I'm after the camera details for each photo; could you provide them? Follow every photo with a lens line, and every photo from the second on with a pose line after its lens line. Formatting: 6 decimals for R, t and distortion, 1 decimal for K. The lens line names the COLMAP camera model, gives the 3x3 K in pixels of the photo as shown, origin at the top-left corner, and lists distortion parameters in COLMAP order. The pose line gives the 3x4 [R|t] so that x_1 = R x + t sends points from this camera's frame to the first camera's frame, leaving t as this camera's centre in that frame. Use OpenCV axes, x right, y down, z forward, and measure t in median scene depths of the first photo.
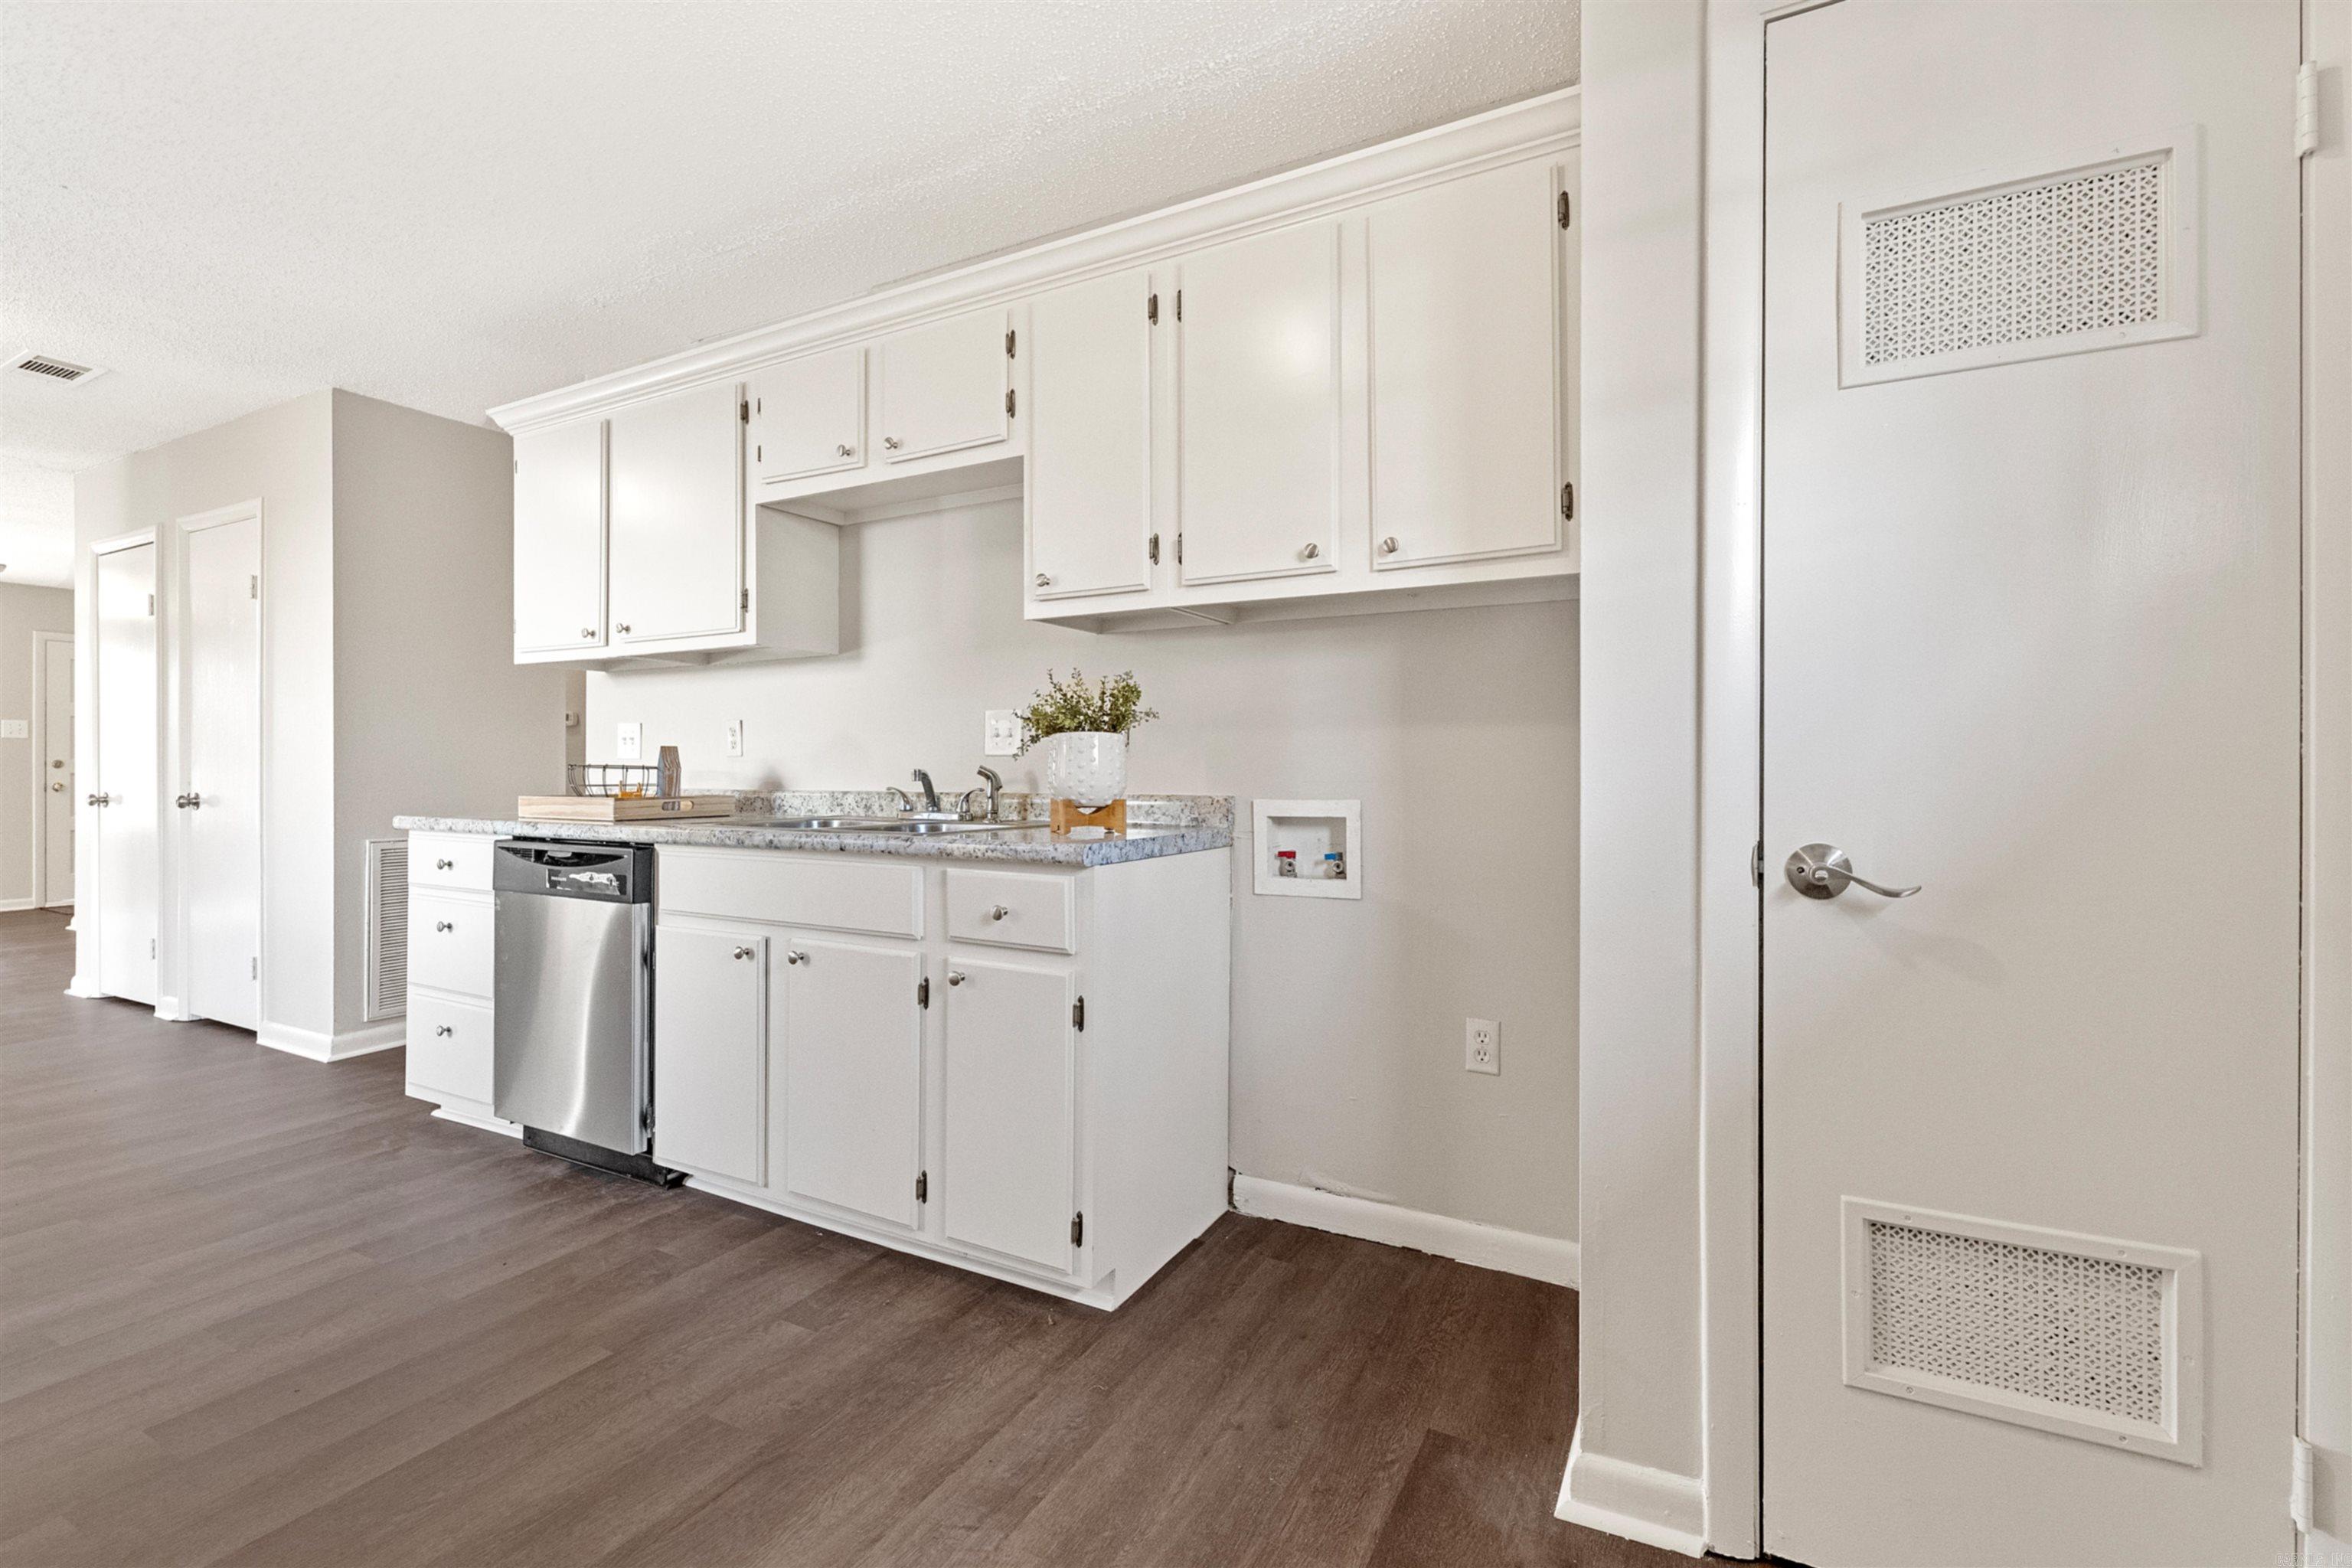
lens RADIAL K [[1036.2, 0, 1169.2], [0, 1036.2, 773.5], [0, 0, 1]] dist [-0.001604, -0.000172]
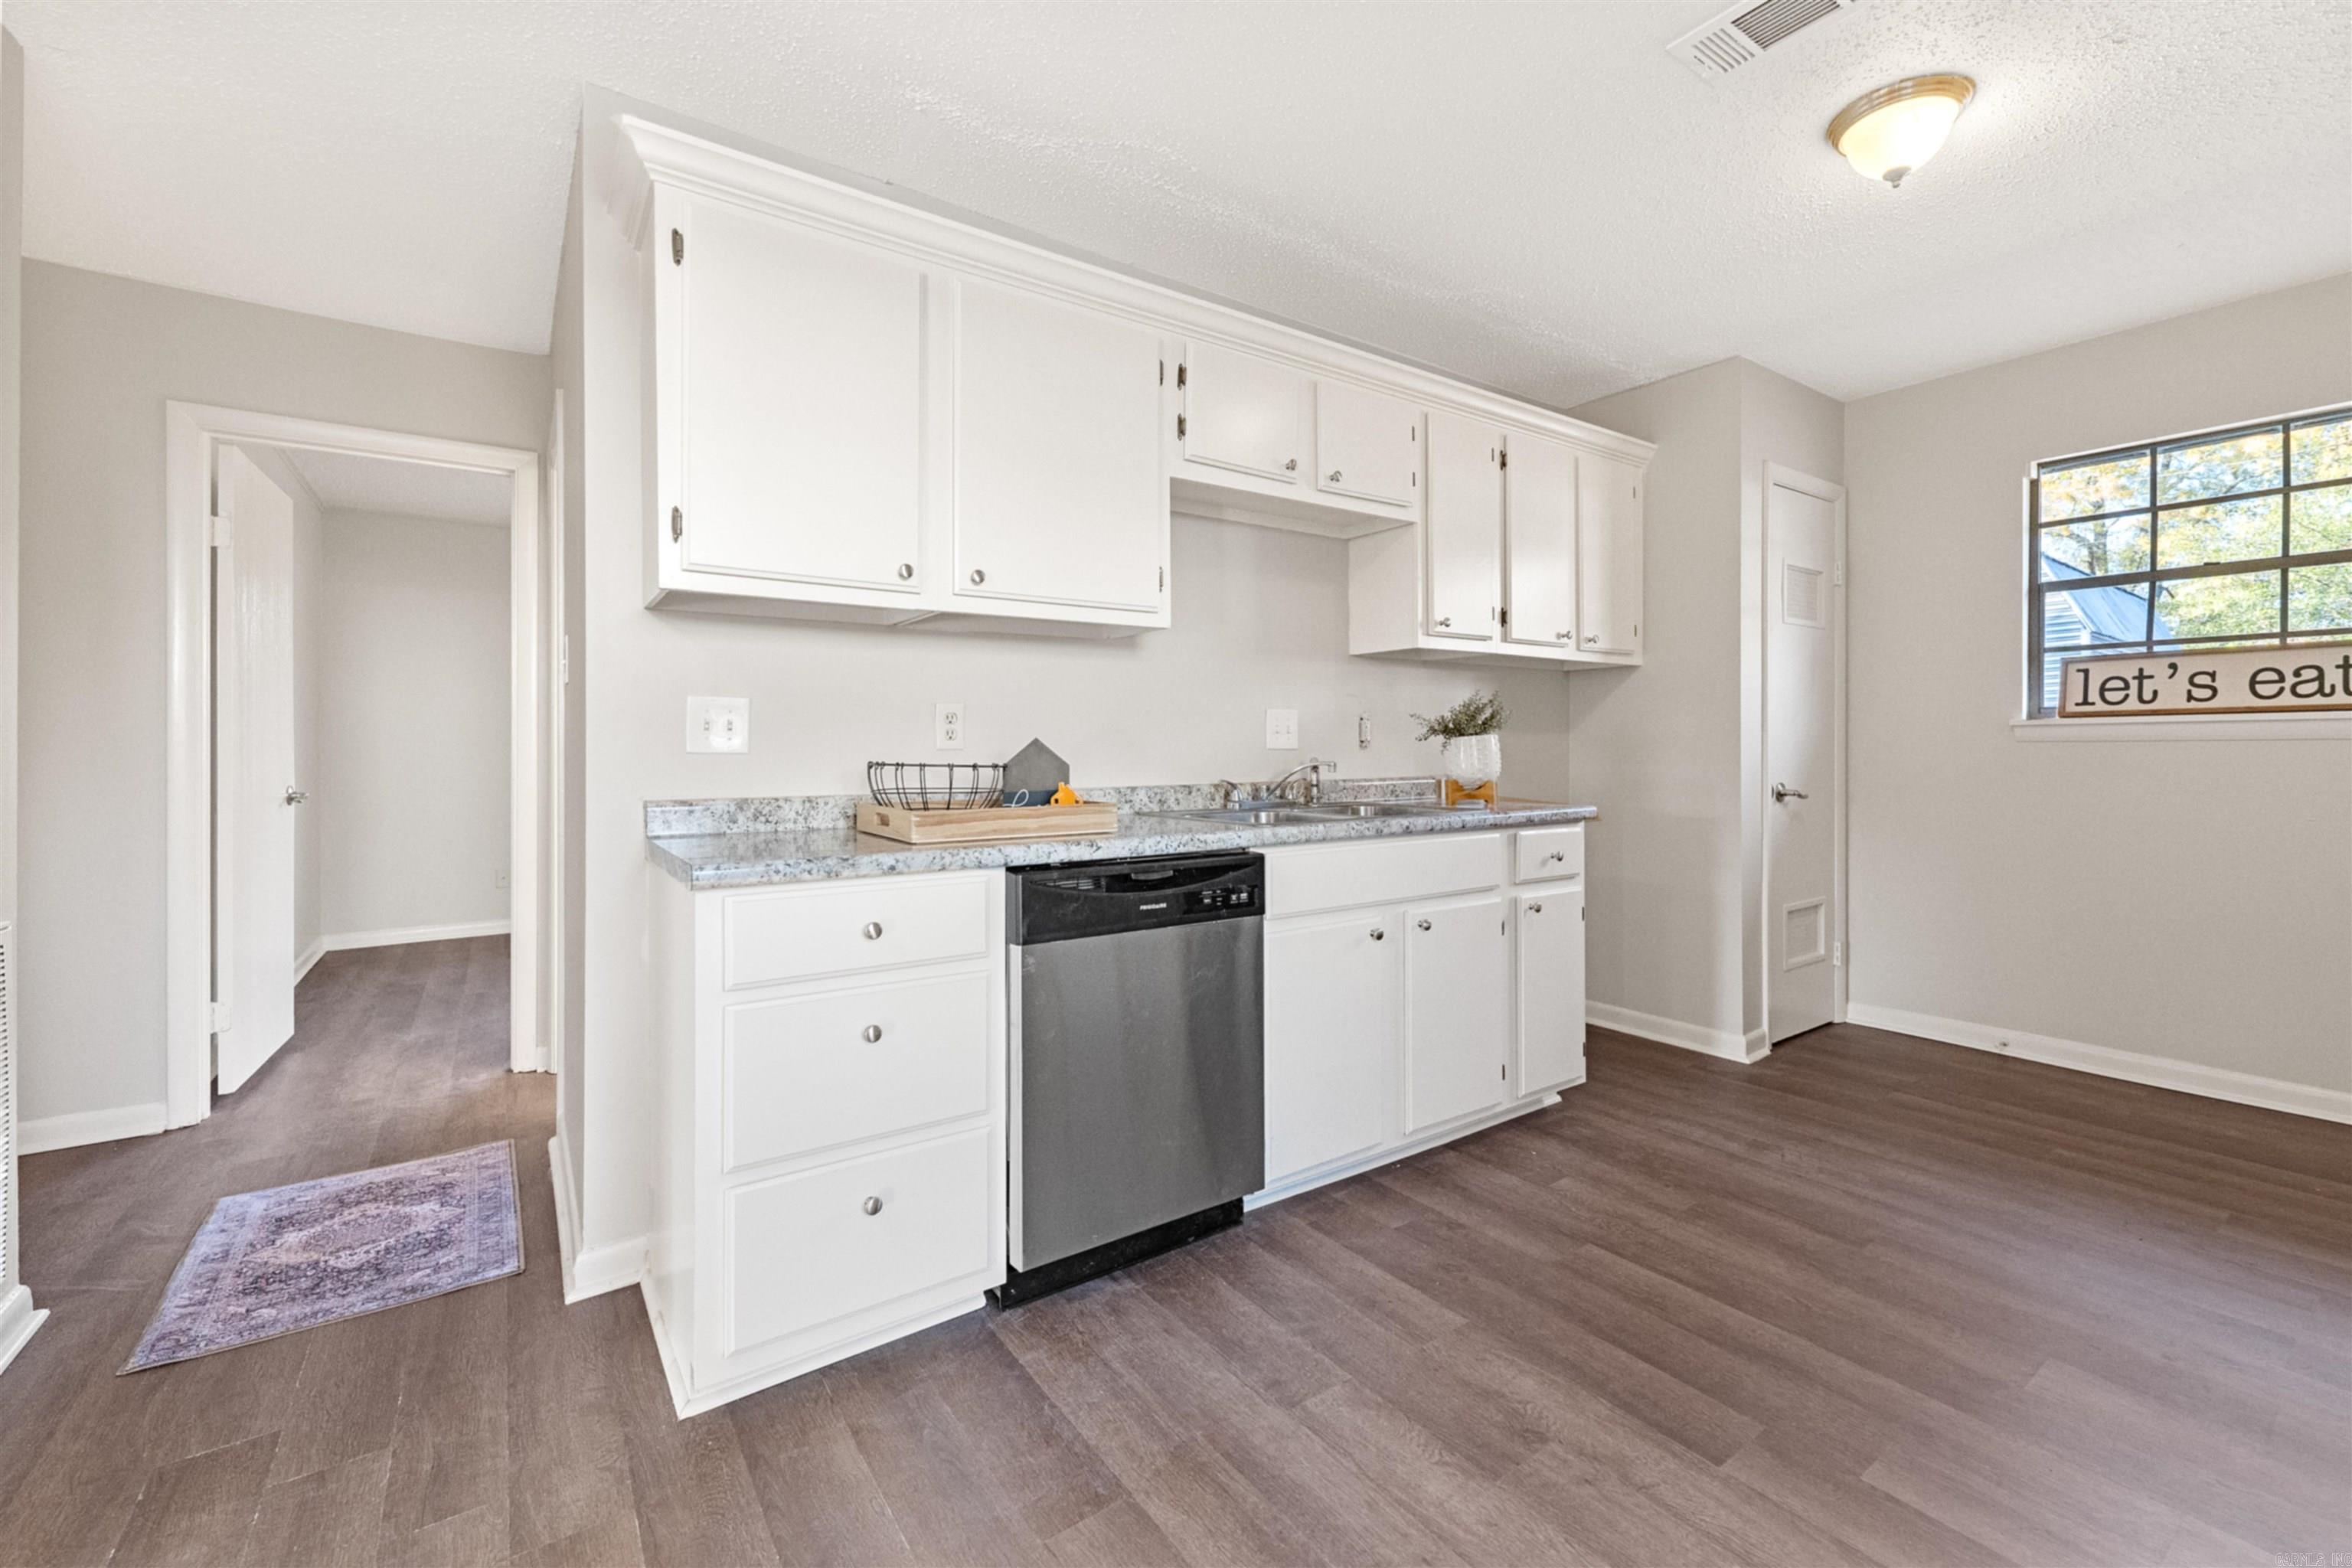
lens RADIAL K [[971.8, 0, 1182.8], [0, 971.8, 754.8], [0, 0, 1]] dist [-0.000474, -0.000784]
pose [[0.447938, -0.008778, 0.894022, -1.481441], [0.009325, 0.999943, 0.005146, -0.022048], [-0.894016, 0.006032, 0.447994, 0.763753]]
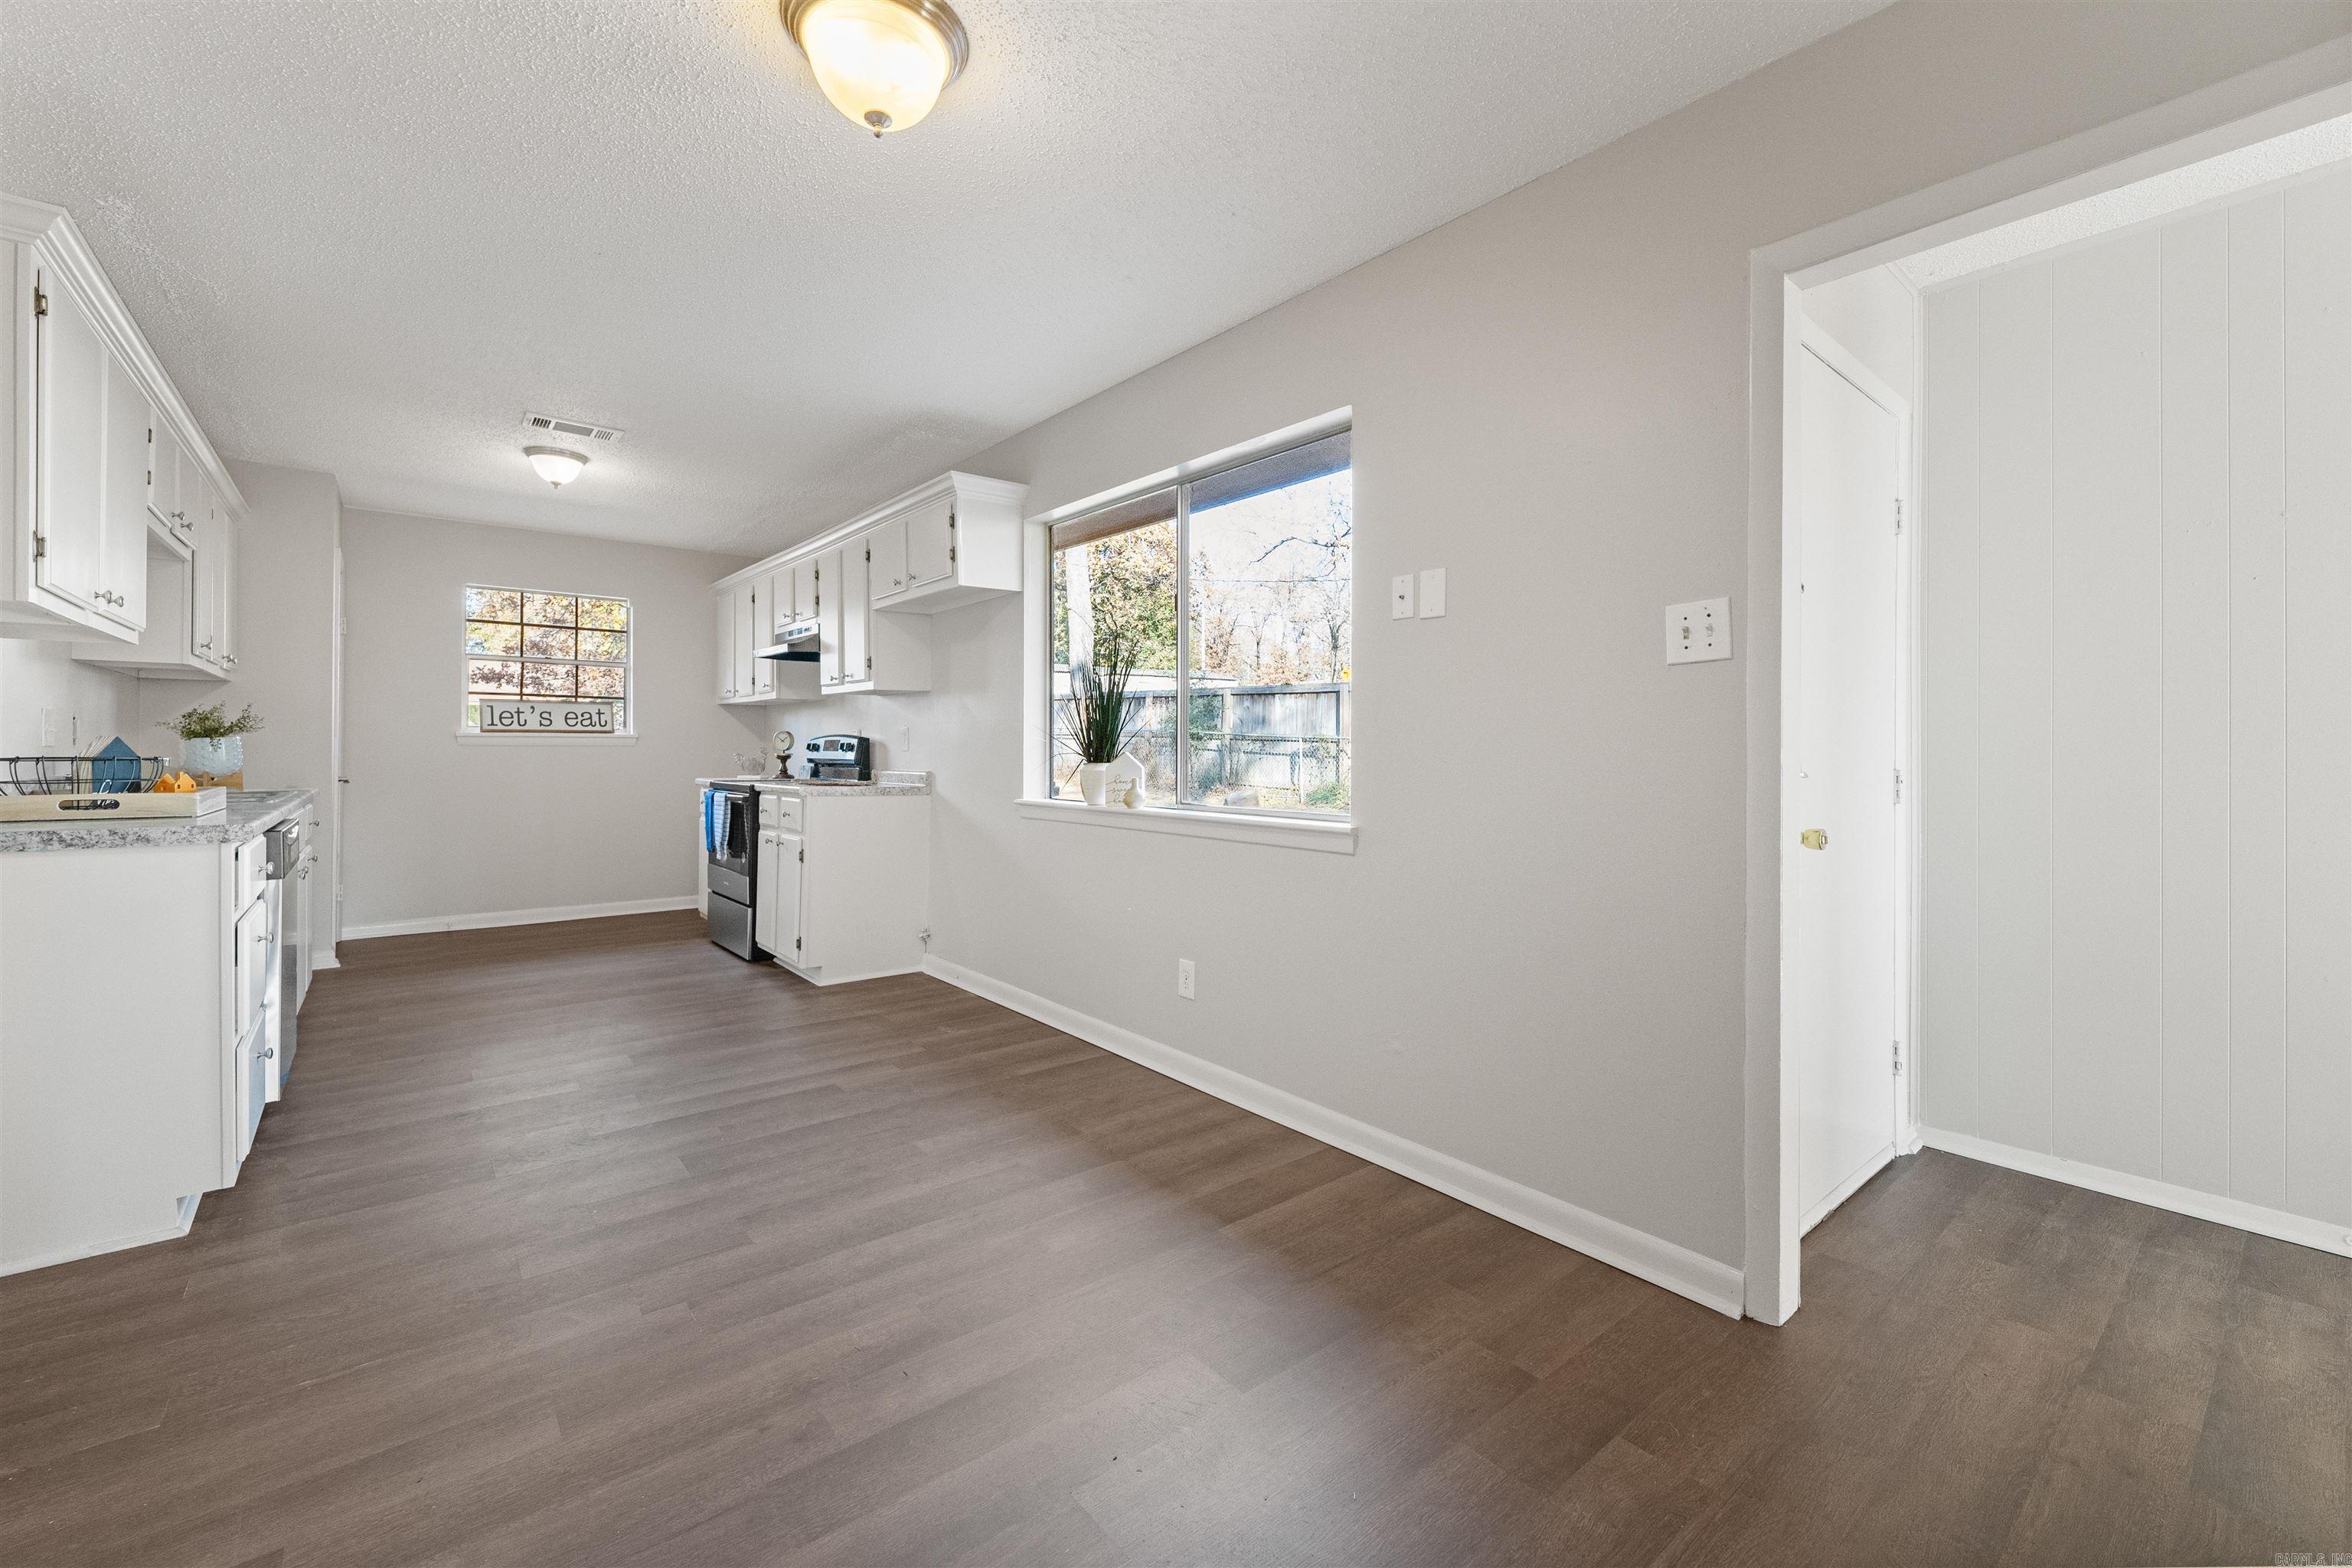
lens RADIAL K [[971.8, 0, 1186.4], [0, 971.8, 764.3], [0, 0, 1]] dist [-0.000474, -0.000784]
pose [[-0.923756, -0.007671, 0.382906, -2.297413], [-0.000203, 0.999809, 0.019542, -0.024443], [-0.382982, 0.017974, -0.923581, 1.902837]]
